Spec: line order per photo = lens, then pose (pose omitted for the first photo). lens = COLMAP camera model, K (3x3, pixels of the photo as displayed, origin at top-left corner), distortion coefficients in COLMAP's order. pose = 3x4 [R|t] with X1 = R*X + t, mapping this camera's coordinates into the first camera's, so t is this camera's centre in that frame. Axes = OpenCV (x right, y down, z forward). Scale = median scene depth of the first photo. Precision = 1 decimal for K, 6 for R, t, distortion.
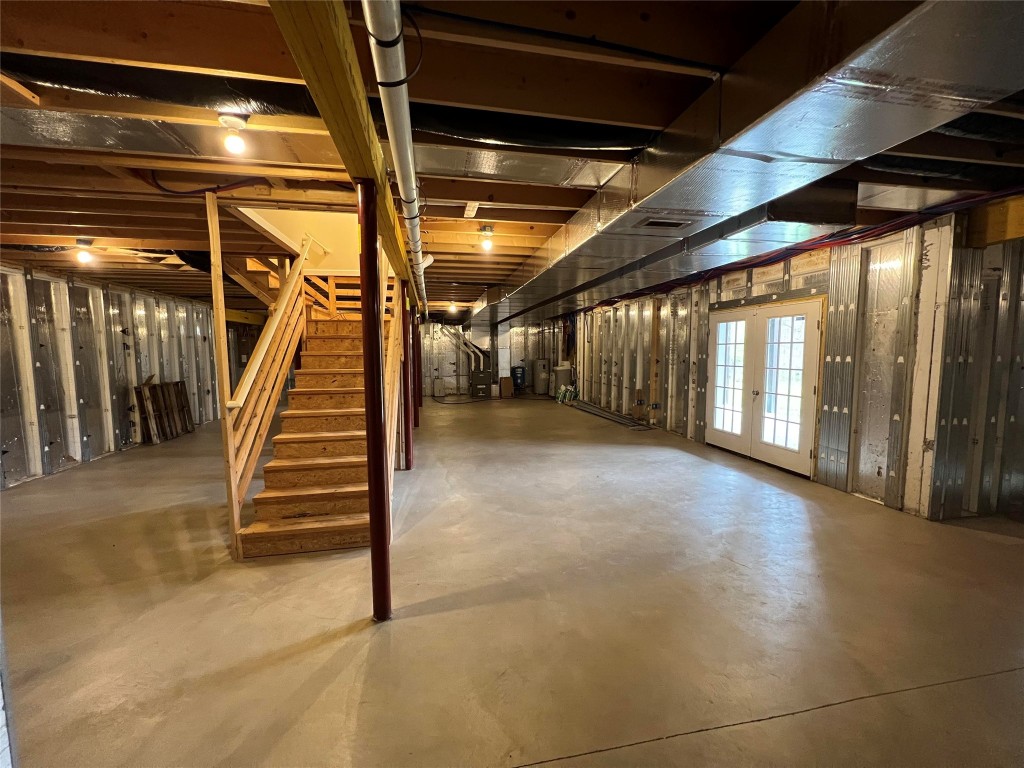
lens RADIAL K [[409.9, 0, 512.9], [0, 409.9, 385.3], [0, 0, 1]] dist [-0.000322, 0.000115]
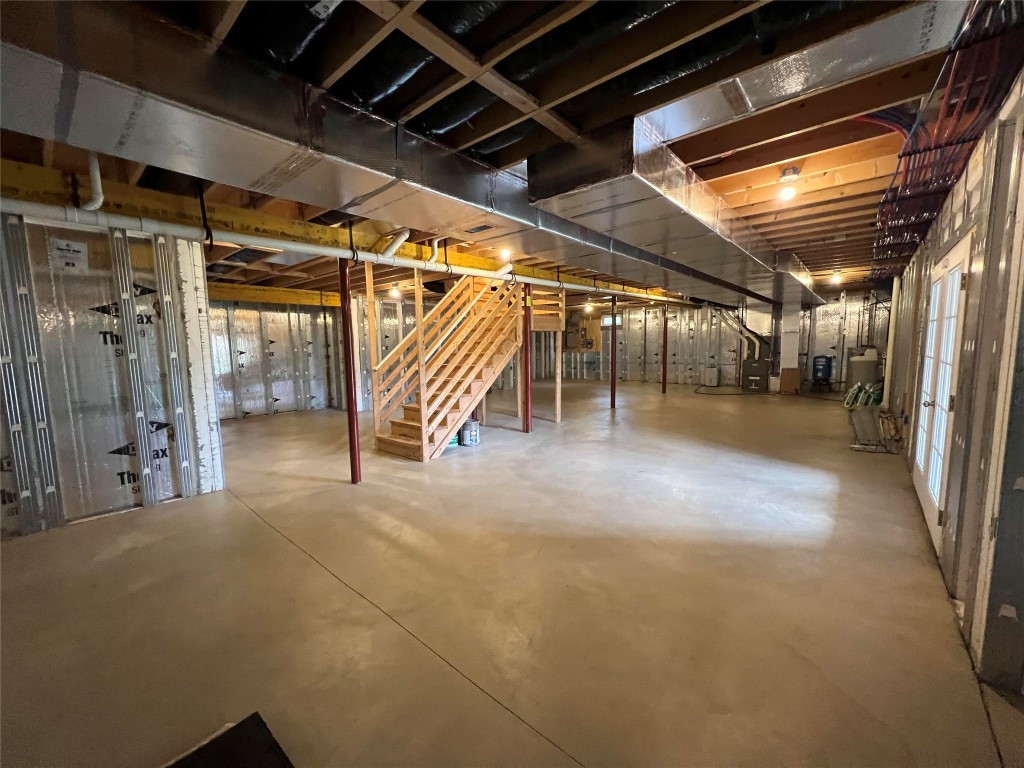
lens RADIAL K [[409.9, 0, 512.9], [0, 409.9, 385.3], [0, 0, 1]] dist [-0.000322, 0.000115]
pose [[0.622169, 0.079454, -0.778840, 0.865052], [-0.053319, 0.996827, 0.059098, -0.017341], [0.781065, 0.004758, 0.624432, 0.217102]]
